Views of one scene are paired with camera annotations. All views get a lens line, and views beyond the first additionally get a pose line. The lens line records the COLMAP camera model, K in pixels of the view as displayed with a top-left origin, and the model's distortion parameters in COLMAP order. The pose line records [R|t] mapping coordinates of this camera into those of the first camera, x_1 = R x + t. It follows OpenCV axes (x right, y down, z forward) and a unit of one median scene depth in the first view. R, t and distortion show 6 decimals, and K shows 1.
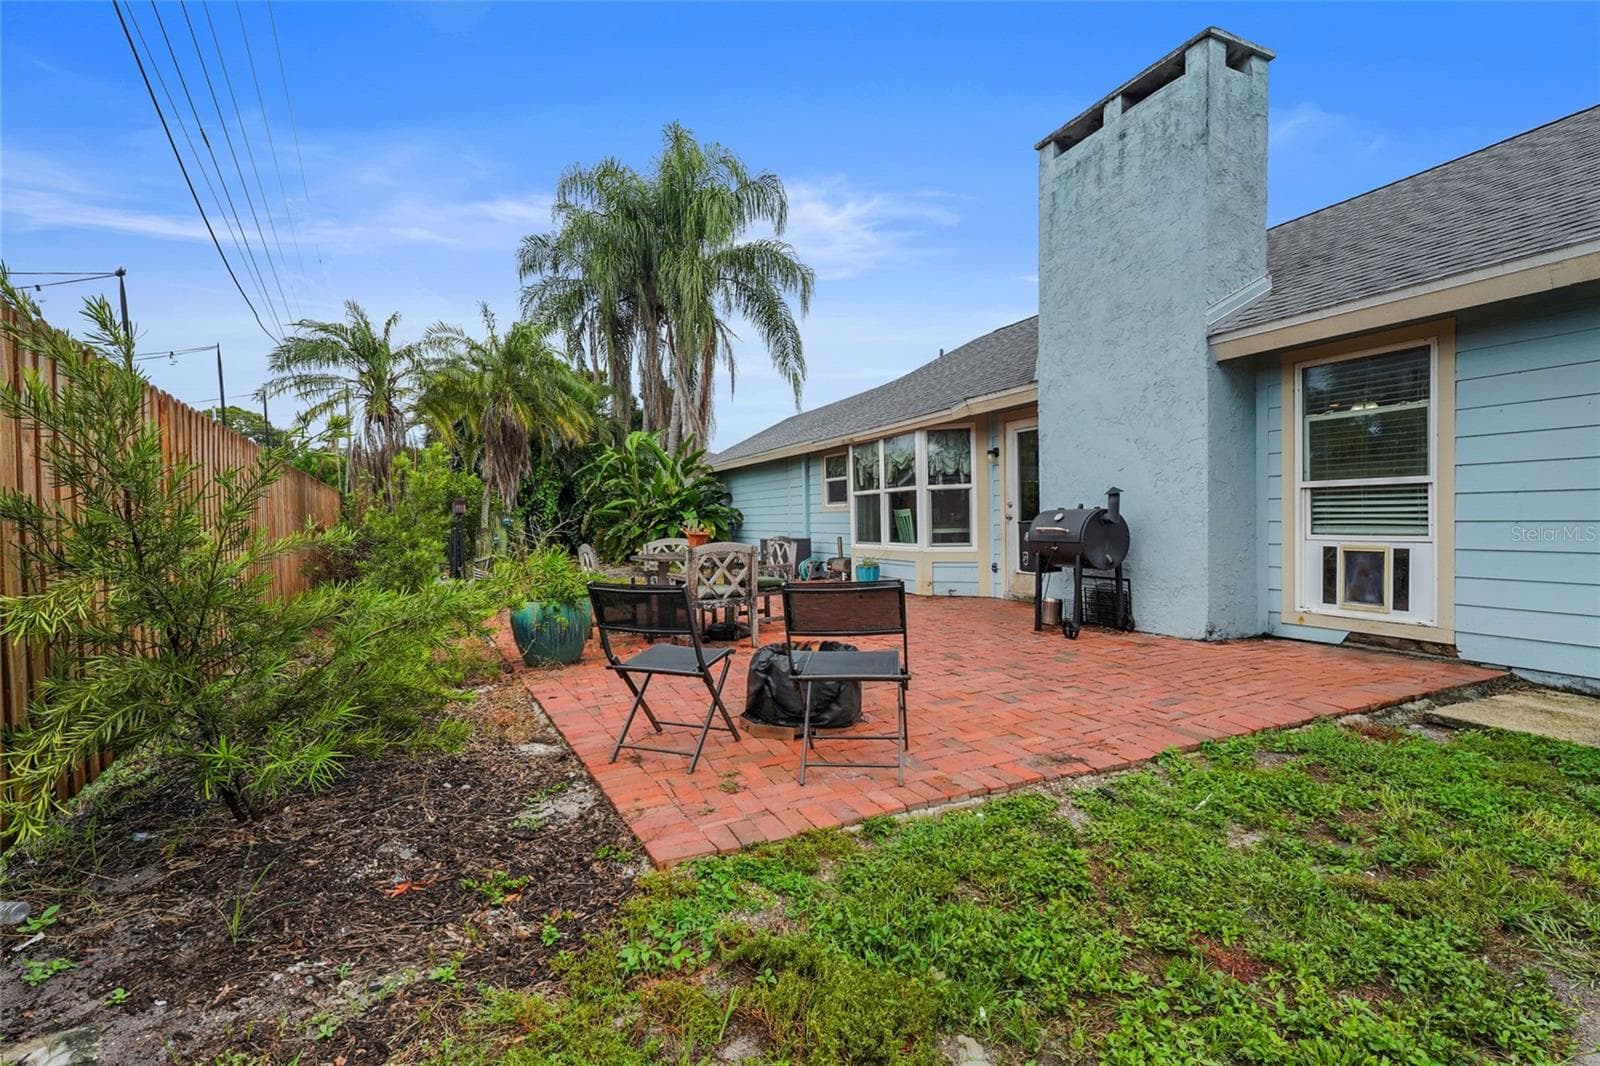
lens RADIAL K [[713.5, 0, 815.5], [0, 713.5, 536.0], [0, 0, 1]] dist [0.002565, 0.000043]
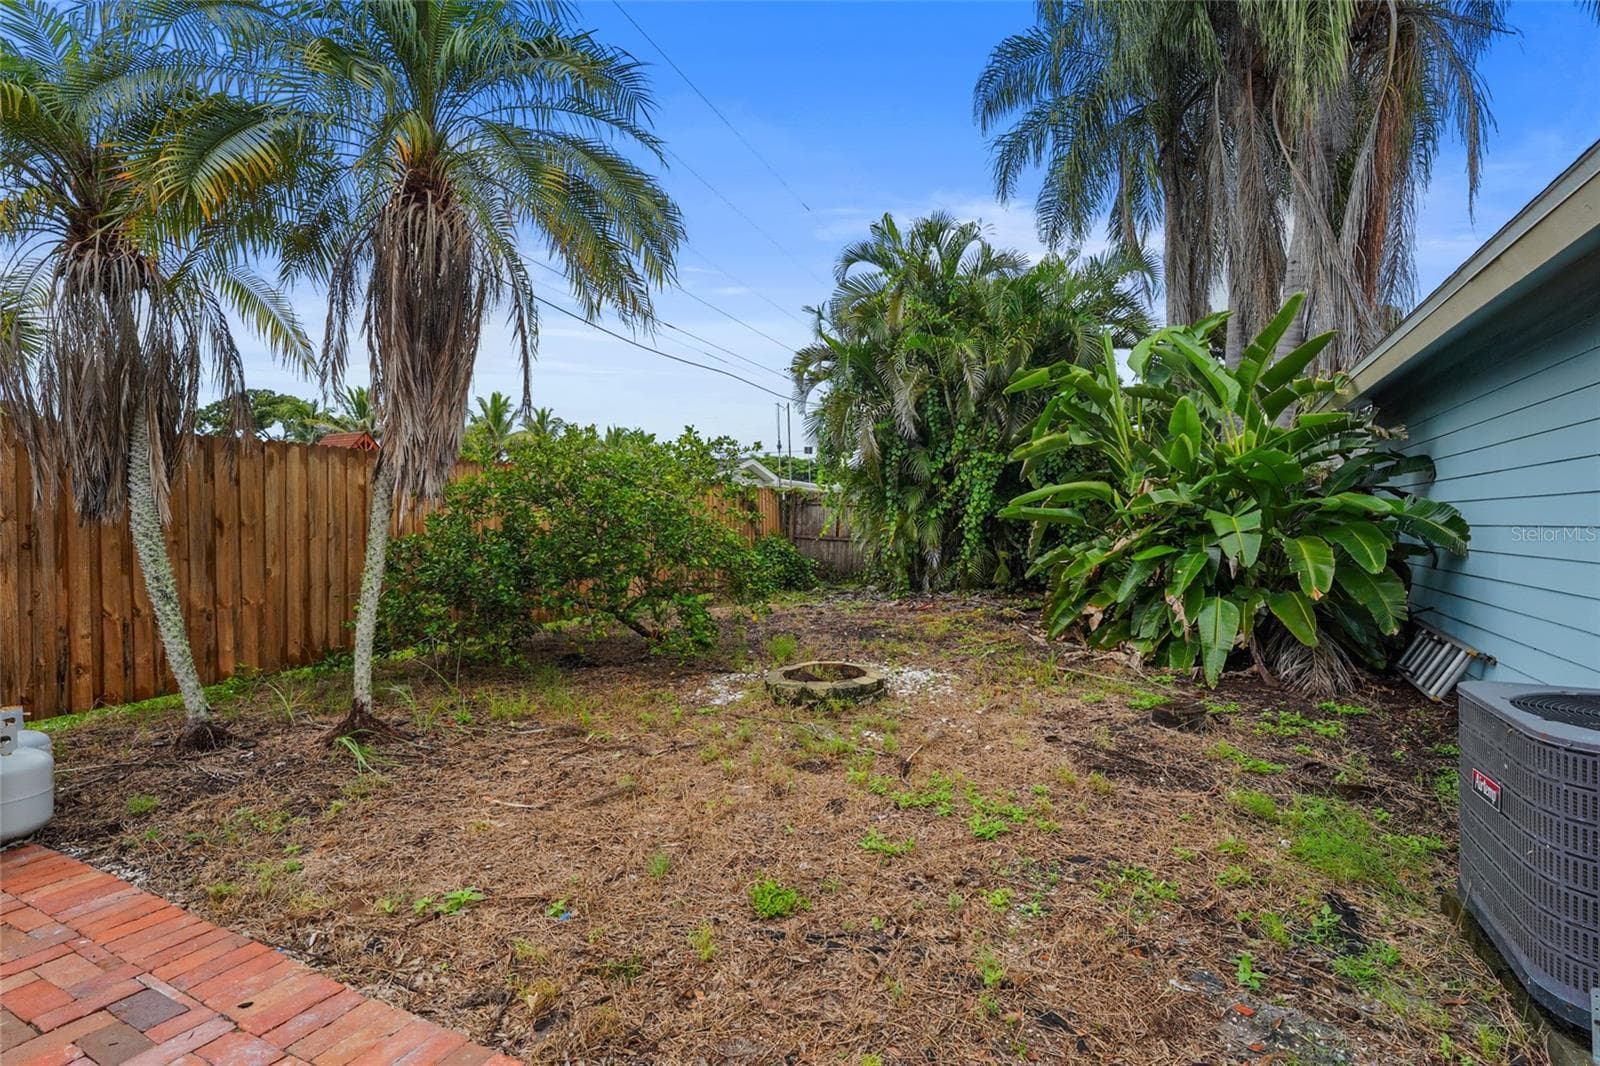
lens RADIAL K [[709.9, 0, 800.0], [0, 709.9, 533.0], [0, 0, 1]] dist [-0.000780, 0.000226]
pose [[0.604683, 0.027142, -0.796004, -0.036721], [-0.025793, 0.999562, 0.014490, -0.023667], [0.796049, 0.011769, 0.605118, 0.623469]]
